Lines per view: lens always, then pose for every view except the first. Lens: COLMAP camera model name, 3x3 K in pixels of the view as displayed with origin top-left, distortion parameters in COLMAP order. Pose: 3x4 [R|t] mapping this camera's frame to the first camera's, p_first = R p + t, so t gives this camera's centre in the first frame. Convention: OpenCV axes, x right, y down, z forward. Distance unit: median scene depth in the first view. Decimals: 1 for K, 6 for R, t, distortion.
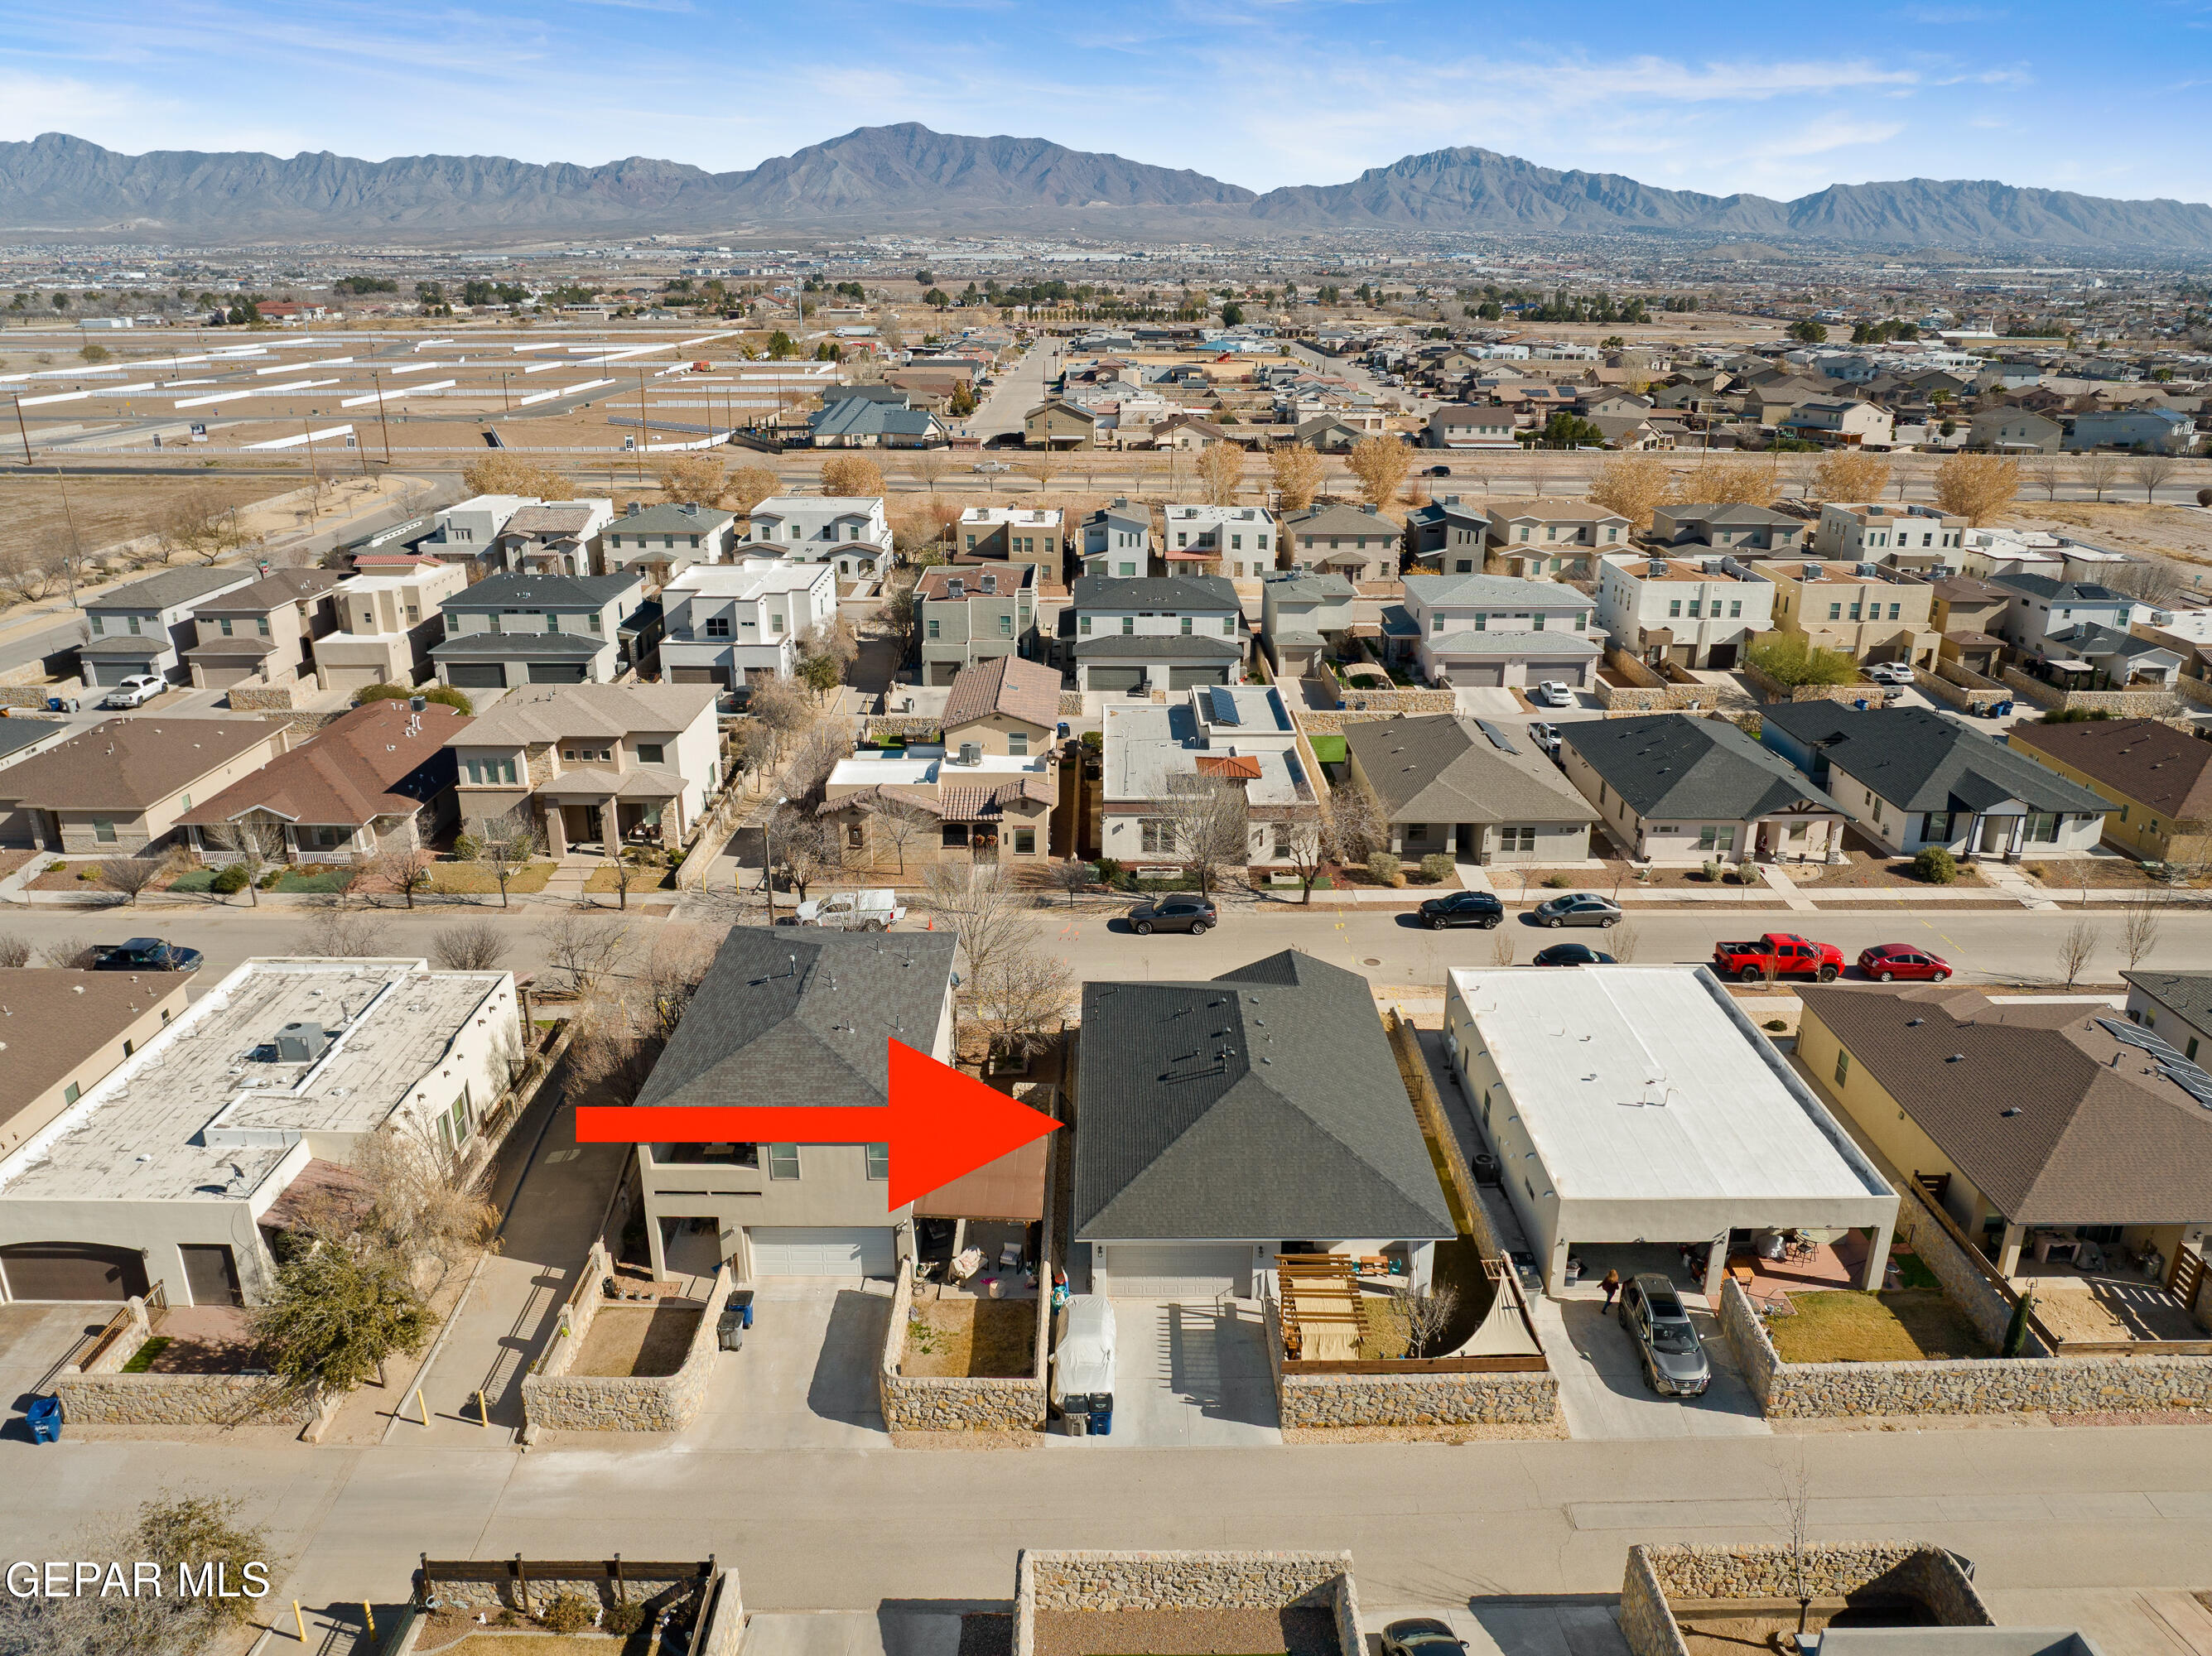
lens RADIAL K [[1552.9, 0, 1106.0], [0, 1552.9, 828.0], [0, 0, 1]] dist [-0.059677, 0.031363]
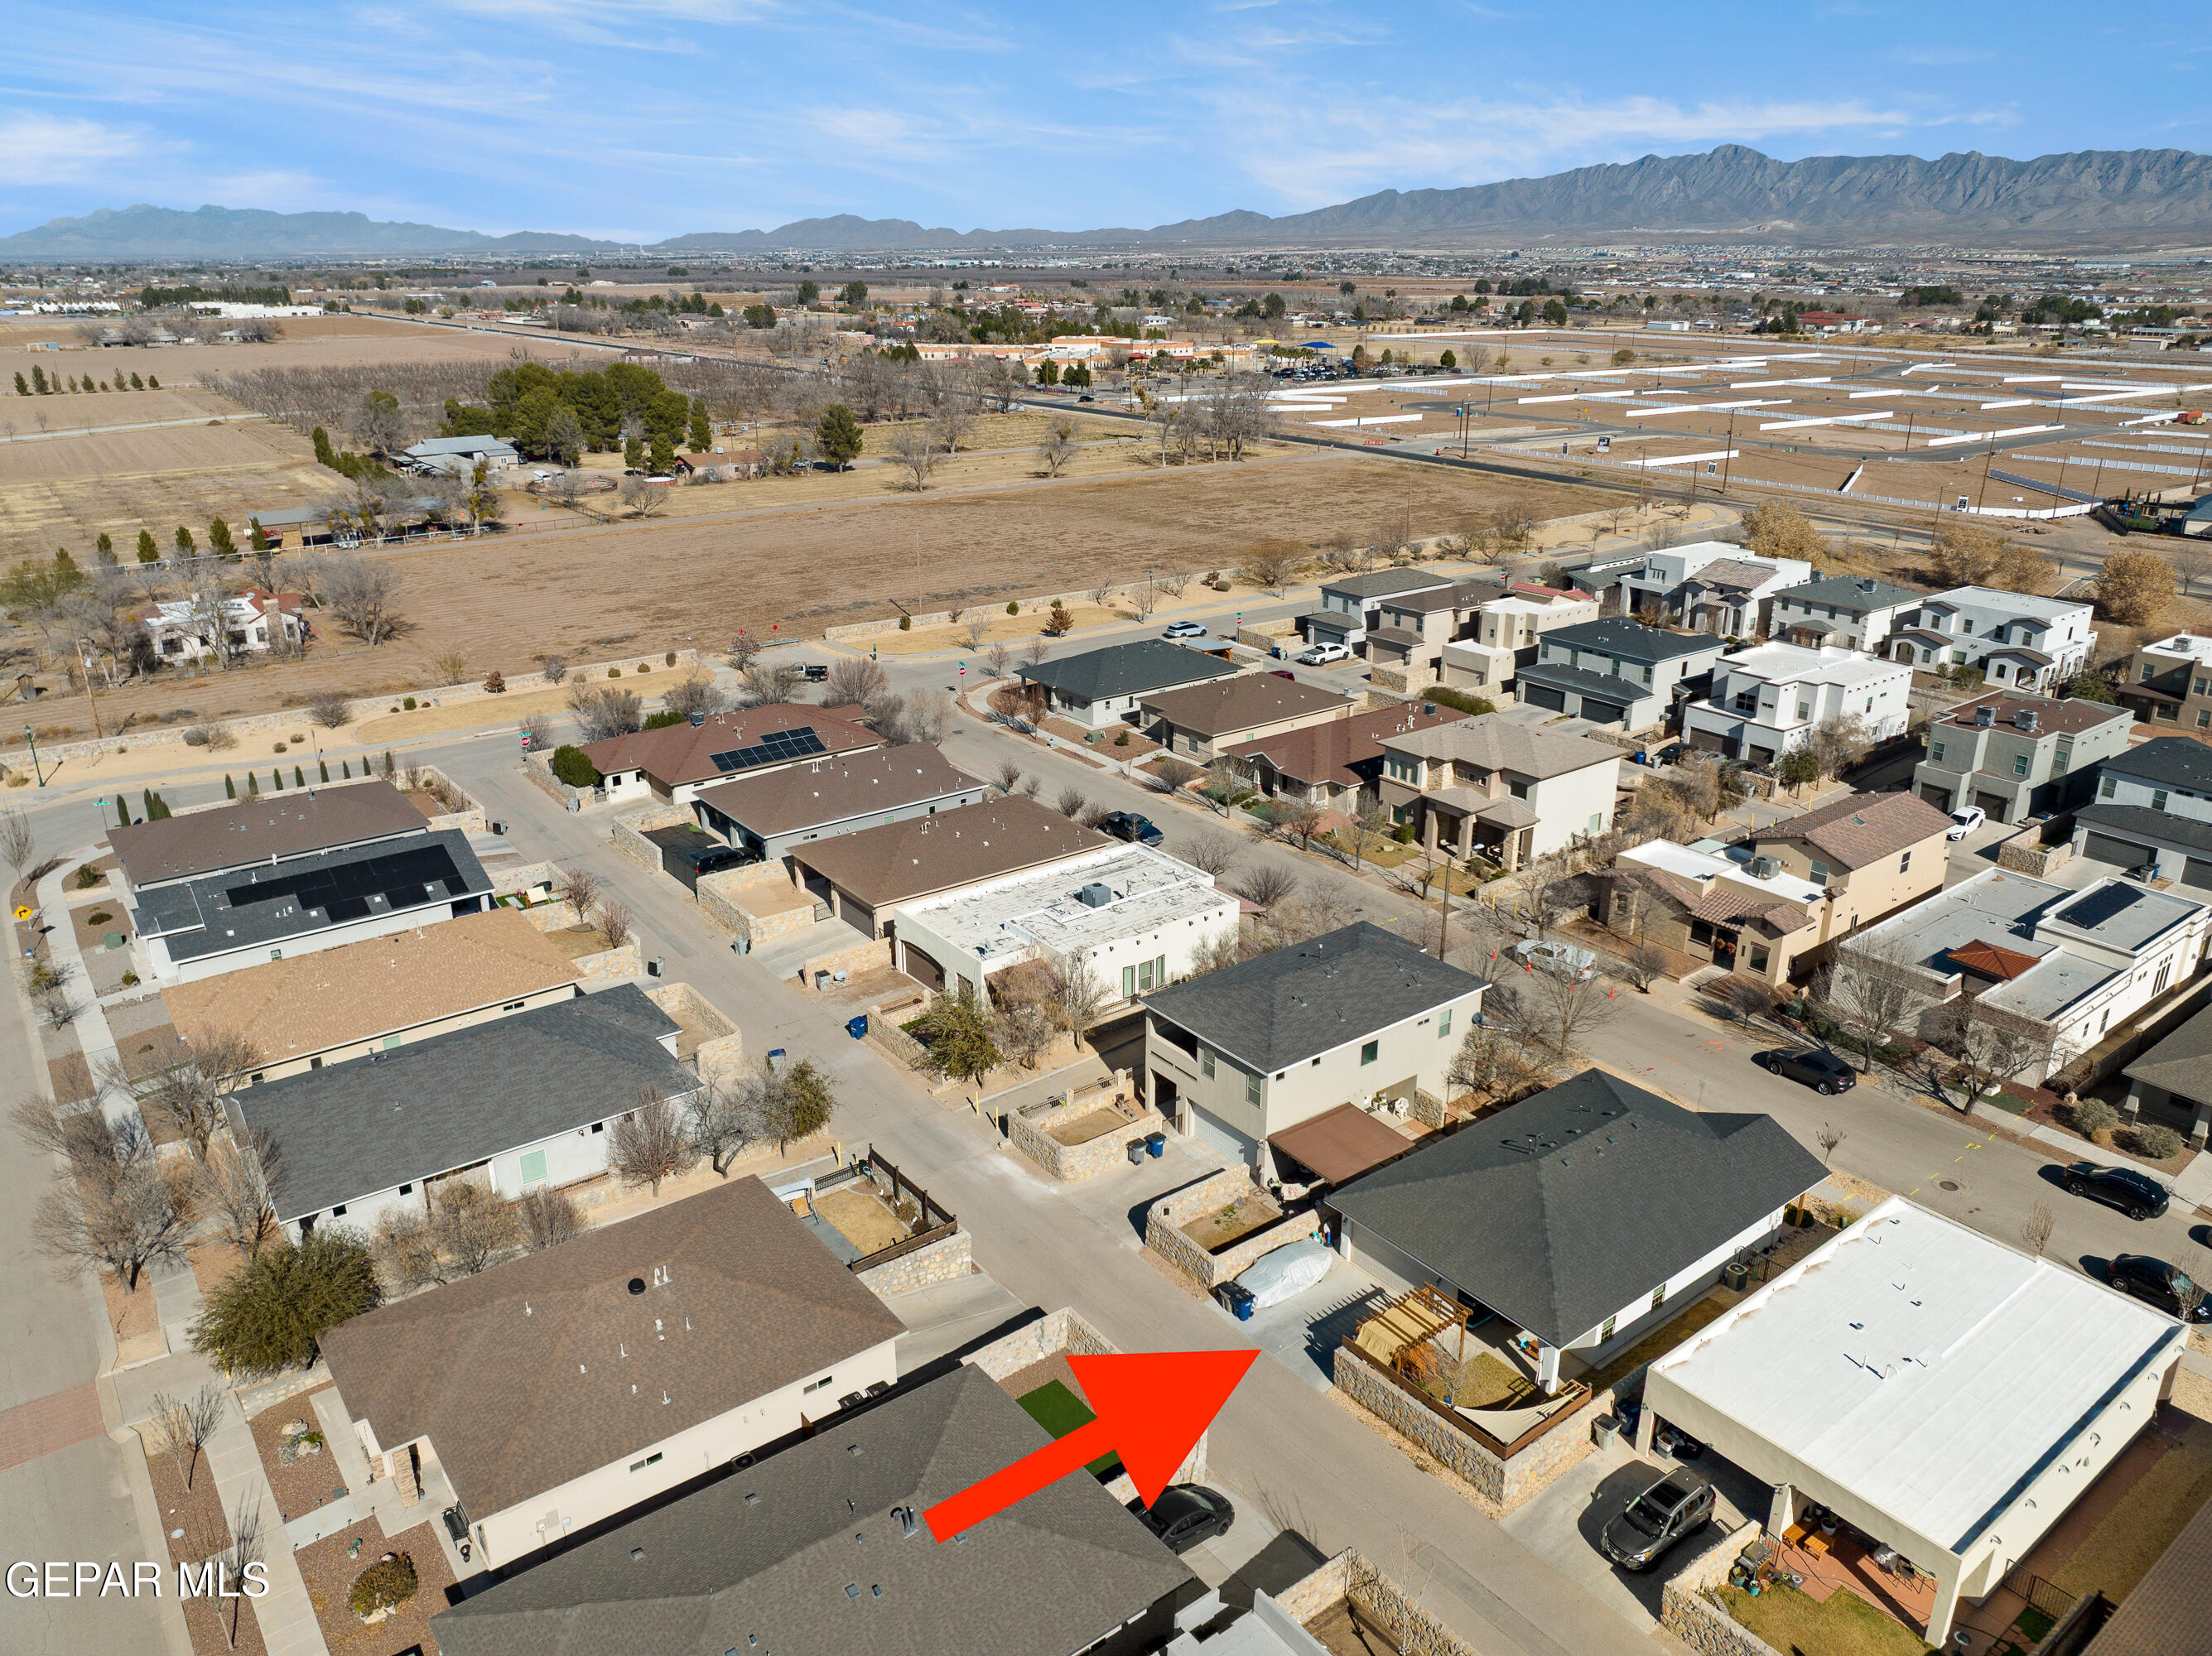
lens RADIAL K [[1552.9, 0, 1106.0], [0, 1552.9, 828.0], [0, 0, 1]] dist [-0.059677, 0.031363]
pose [[0.598823, 0.271116, -0.753596, 0.318601], [-0.270393, 0.954148, 0.128407, -0.064727], [0.753856, 0.126874, 0.644674, -0.015344]]
